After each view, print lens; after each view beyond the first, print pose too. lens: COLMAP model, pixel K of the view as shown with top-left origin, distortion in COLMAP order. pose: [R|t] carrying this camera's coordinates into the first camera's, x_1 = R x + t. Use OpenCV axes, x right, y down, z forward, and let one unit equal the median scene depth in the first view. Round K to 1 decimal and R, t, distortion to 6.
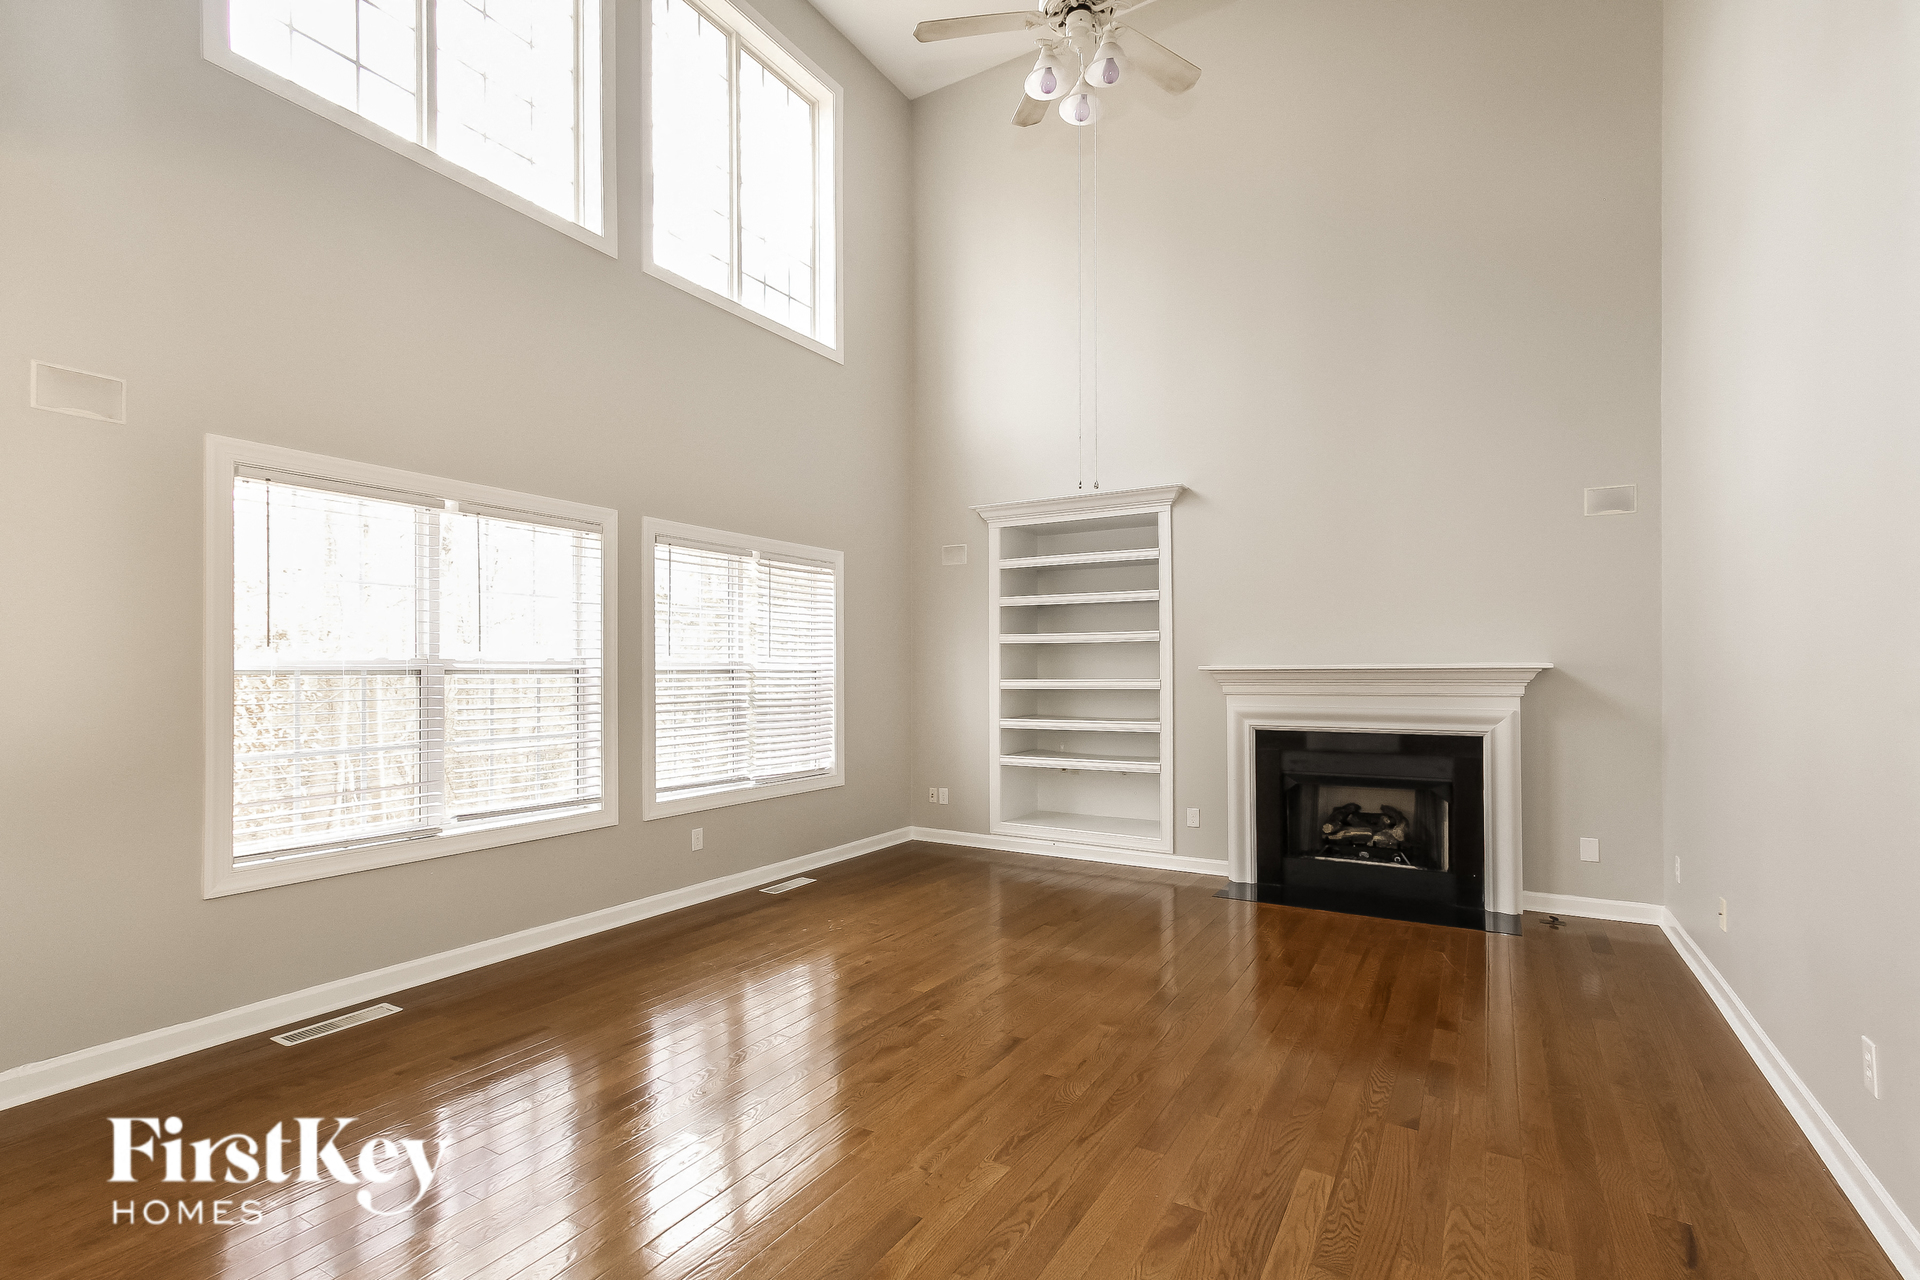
lens RADIAL K [[907.1, 0, 966.0], [0, 907.1, 636.5], [0, 0, 1]] dist [-0.007941, -0.000050]
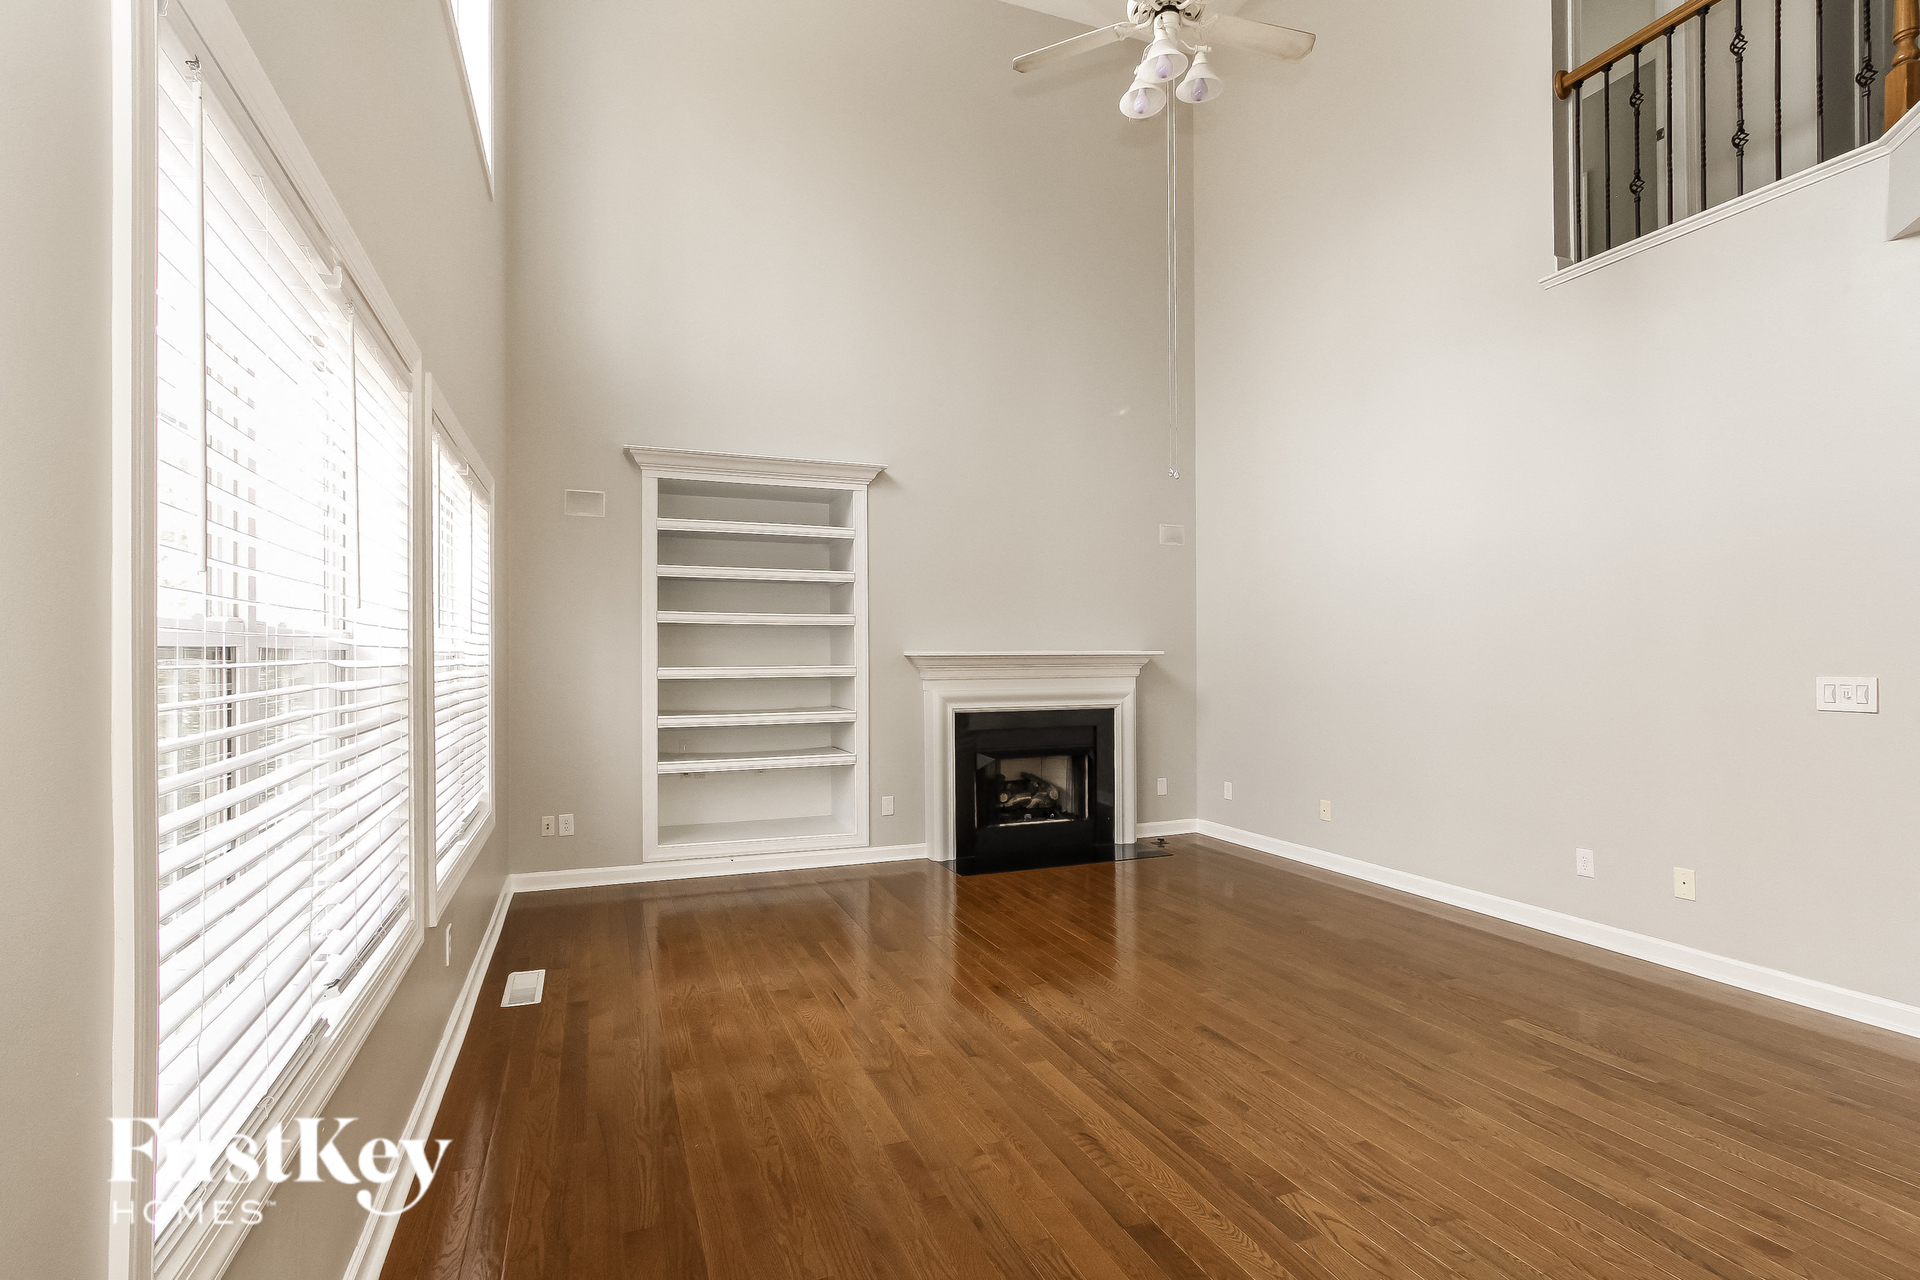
lens RADIAL K [[907.1, 0, 966.0], [0, 907.1, 636.5], [0, 0, 1]] dist [-0.007941, -0.000050]
pose [[0.604476, 0.019881, 0.796375, -0.504334], [-0.029060, 0.999573, -0.002896, 0.016628], [-0.796093, -0.021393, 0.604796, 0.350043]]
